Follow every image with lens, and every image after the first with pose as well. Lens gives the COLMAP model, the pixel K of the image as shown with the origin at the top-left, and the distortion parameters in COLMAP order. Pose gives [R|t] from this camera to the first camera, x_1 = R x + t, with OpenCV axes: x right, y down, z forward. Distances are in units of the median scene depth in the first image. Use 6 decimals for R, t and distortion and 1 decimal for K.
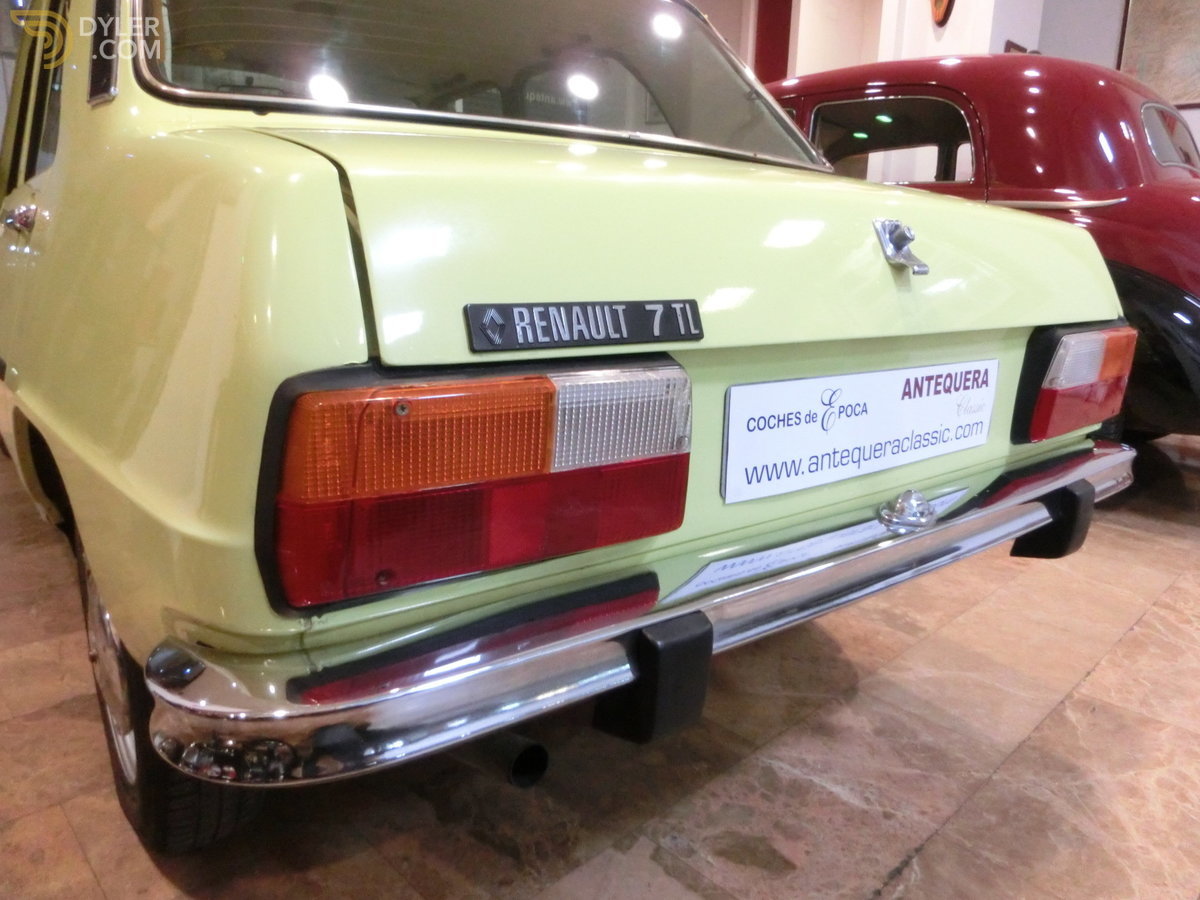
lens RADIAL K [[825.5, 0, 601.5], [0, 825.5, 455.5], [0, 0, 1]] dist [-0.028548, 0.001387]
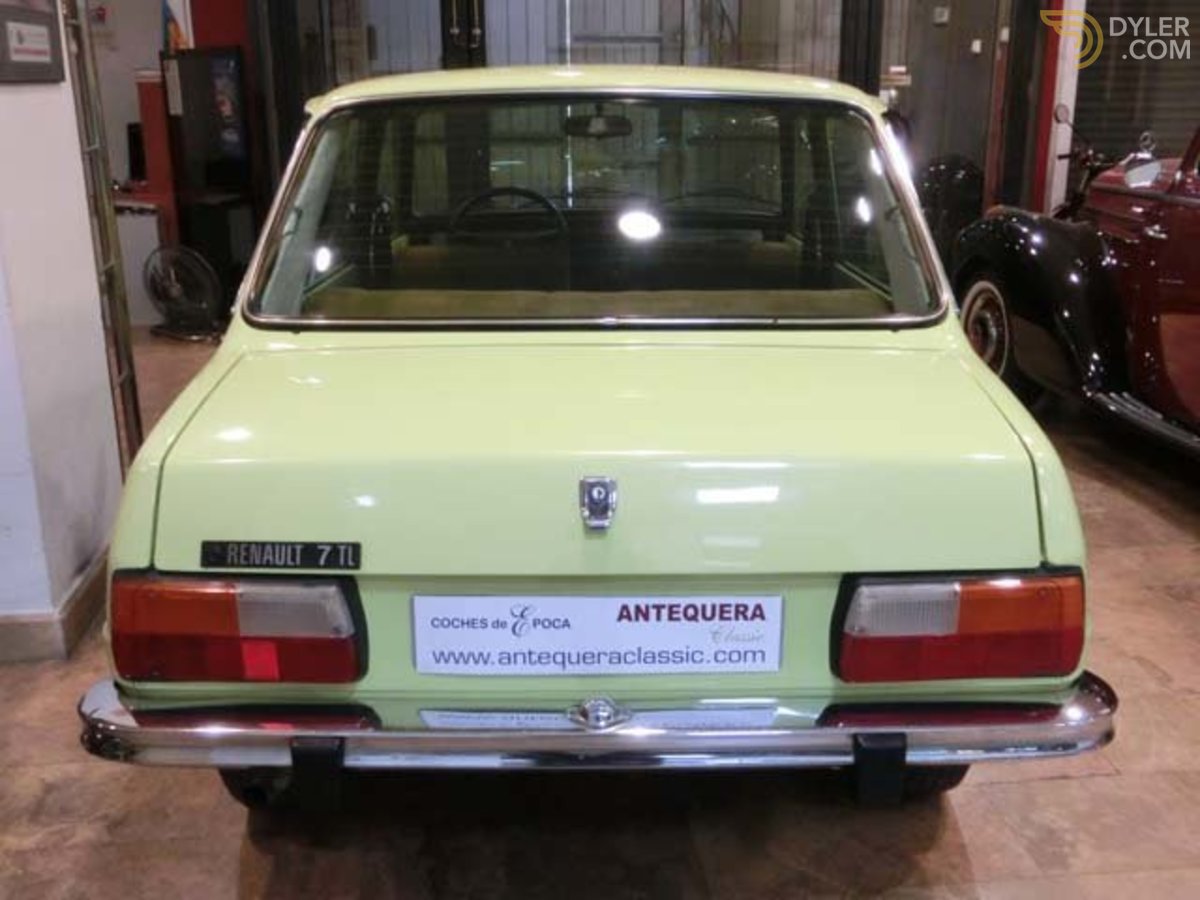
lens RADIAL K [[1205.5, 0, 609.3], [0, 1205.5, 454.1], [0, 0, 1]] dist [0.002979, 0.000000]
pose [[0.794896, 0.149251, -0.588102, 1.452065], [-0.125835, 0.988751, 0.080847, -0.481972], [0.593553, 0.009739, 0.804736, -0.449569]]
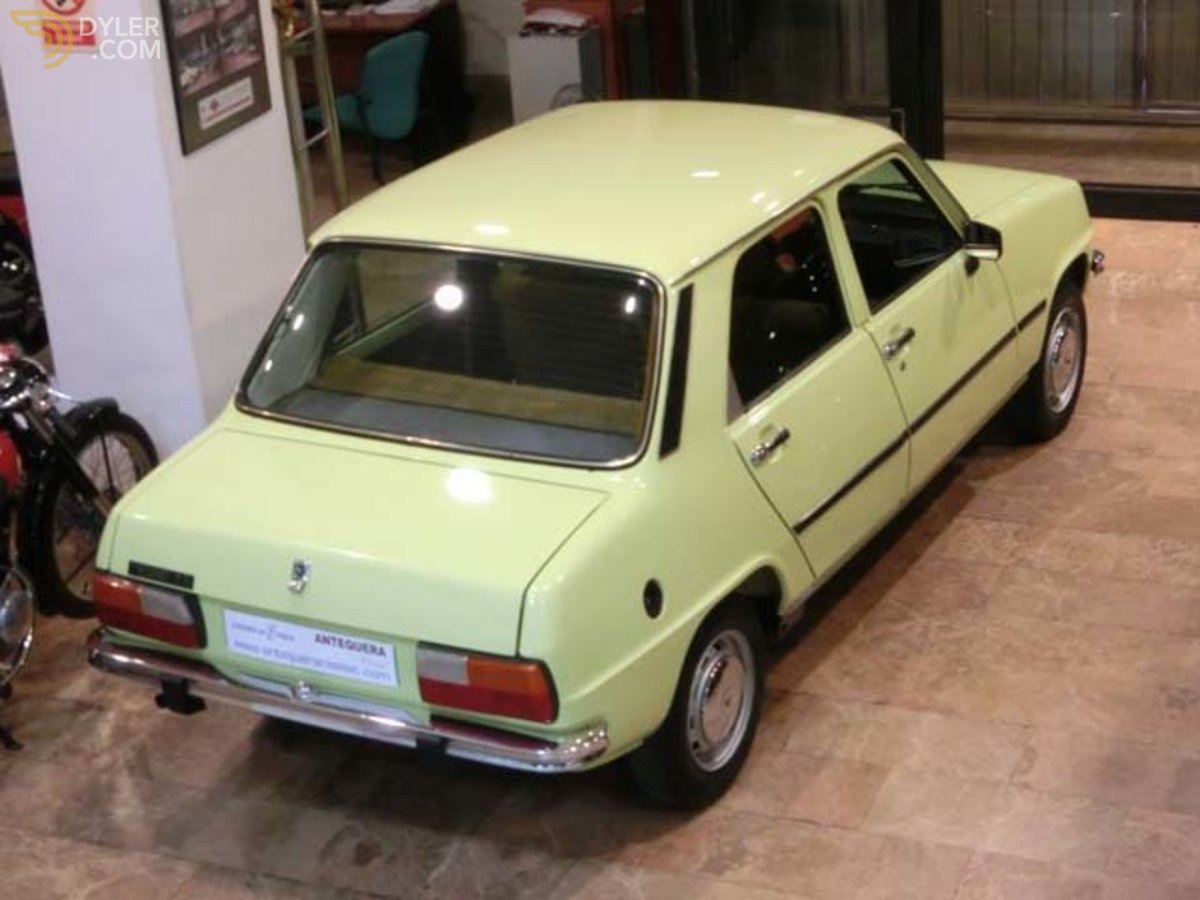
lens RADIAL K [[2212.4, 0, 596.5], [0, 2212.4, 450.6], [0, 0, 1]] dist [0.018018, 0.000000]
pose [[0.382940, 0.308478, -0.870746, 5.773026], [-0.139883, 0.951091, 0.275423, -2.336279], [0.913121, 0.016332, 0.407362, -0.687815]]
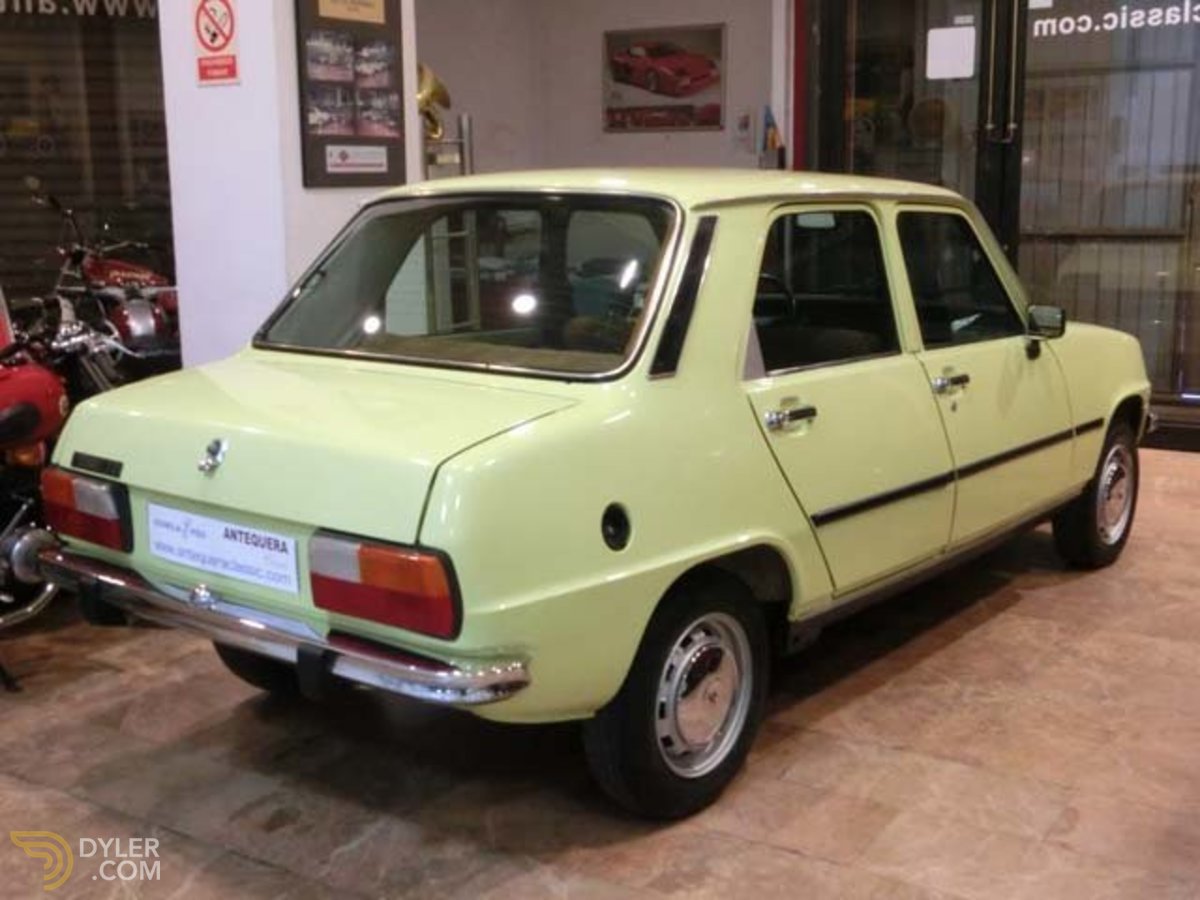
lens RADIAL K [[1357.0, 0, 607.6], [0, 1357.0, 448.1], [0, 0, 1]] dist [-0.000663, 0.000000]
pose [[0.235291, 0.154389, -0.959584, 3.620071], [-0.221269, 0.969886, 0.101790, -0.800031], [0.946403, 0.188376, 0.262367, 1.053490]]
